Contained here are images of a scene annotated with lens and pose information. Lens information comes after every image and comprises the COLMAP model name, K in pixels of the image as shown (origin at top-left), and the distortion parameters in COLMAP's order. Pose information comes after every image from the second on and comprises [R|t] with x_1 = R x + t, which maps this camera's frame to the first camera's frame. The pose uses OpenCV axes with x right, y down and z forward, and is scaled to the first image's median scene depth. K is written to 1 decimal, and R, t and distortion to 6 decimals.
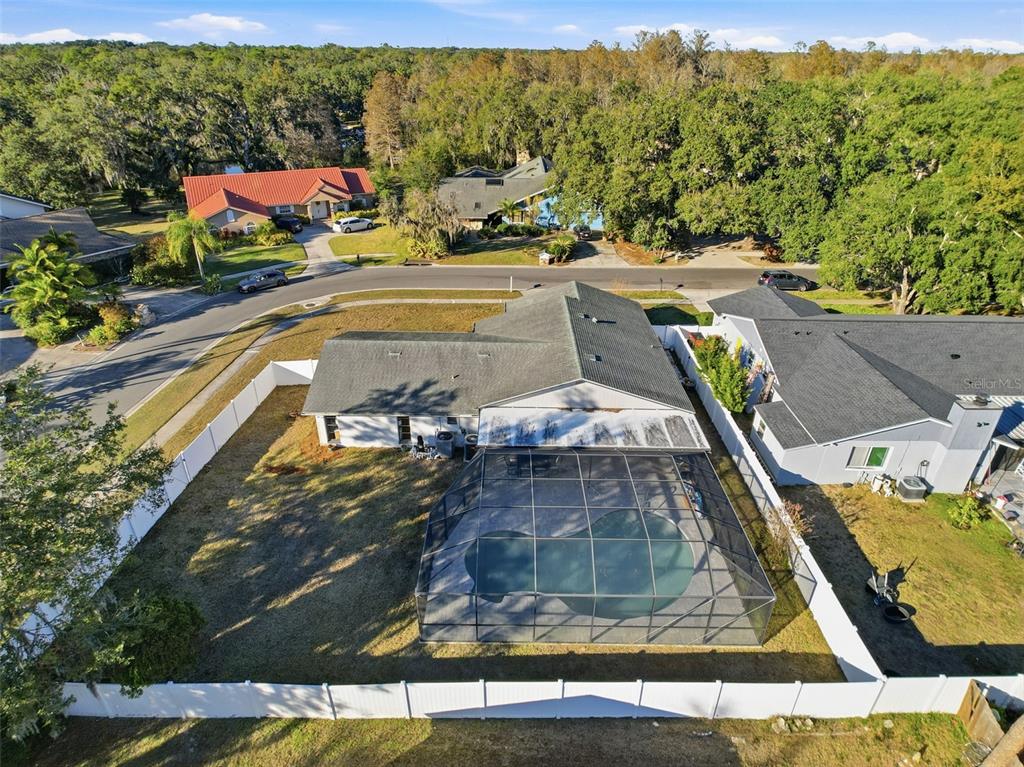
lens RADIAL K [[598.6, 0, 512.0], [0, 598.6, 383.5], [0, 0, 1]] dist [0.000919, -0.001332]
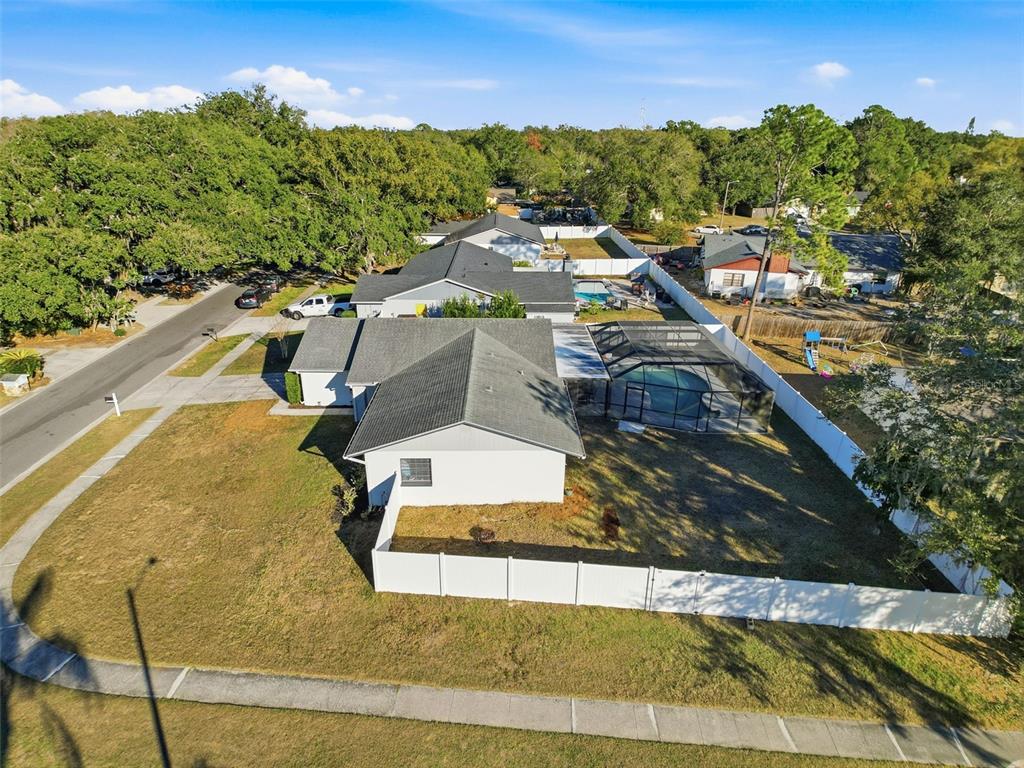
lens RADIAL K [[598.6, 0, 512.0], [0, 598.6, 384.0], [0, 0, 1]] dist [0.000919, -0.001332]
pose [[-0.015033, -0.391462, 0.920071, -1.120147], [0.477884, 0.805463, 0.350508, -0.387186], [-0.878294, 0.444957, 0.174965, 0.932513]]
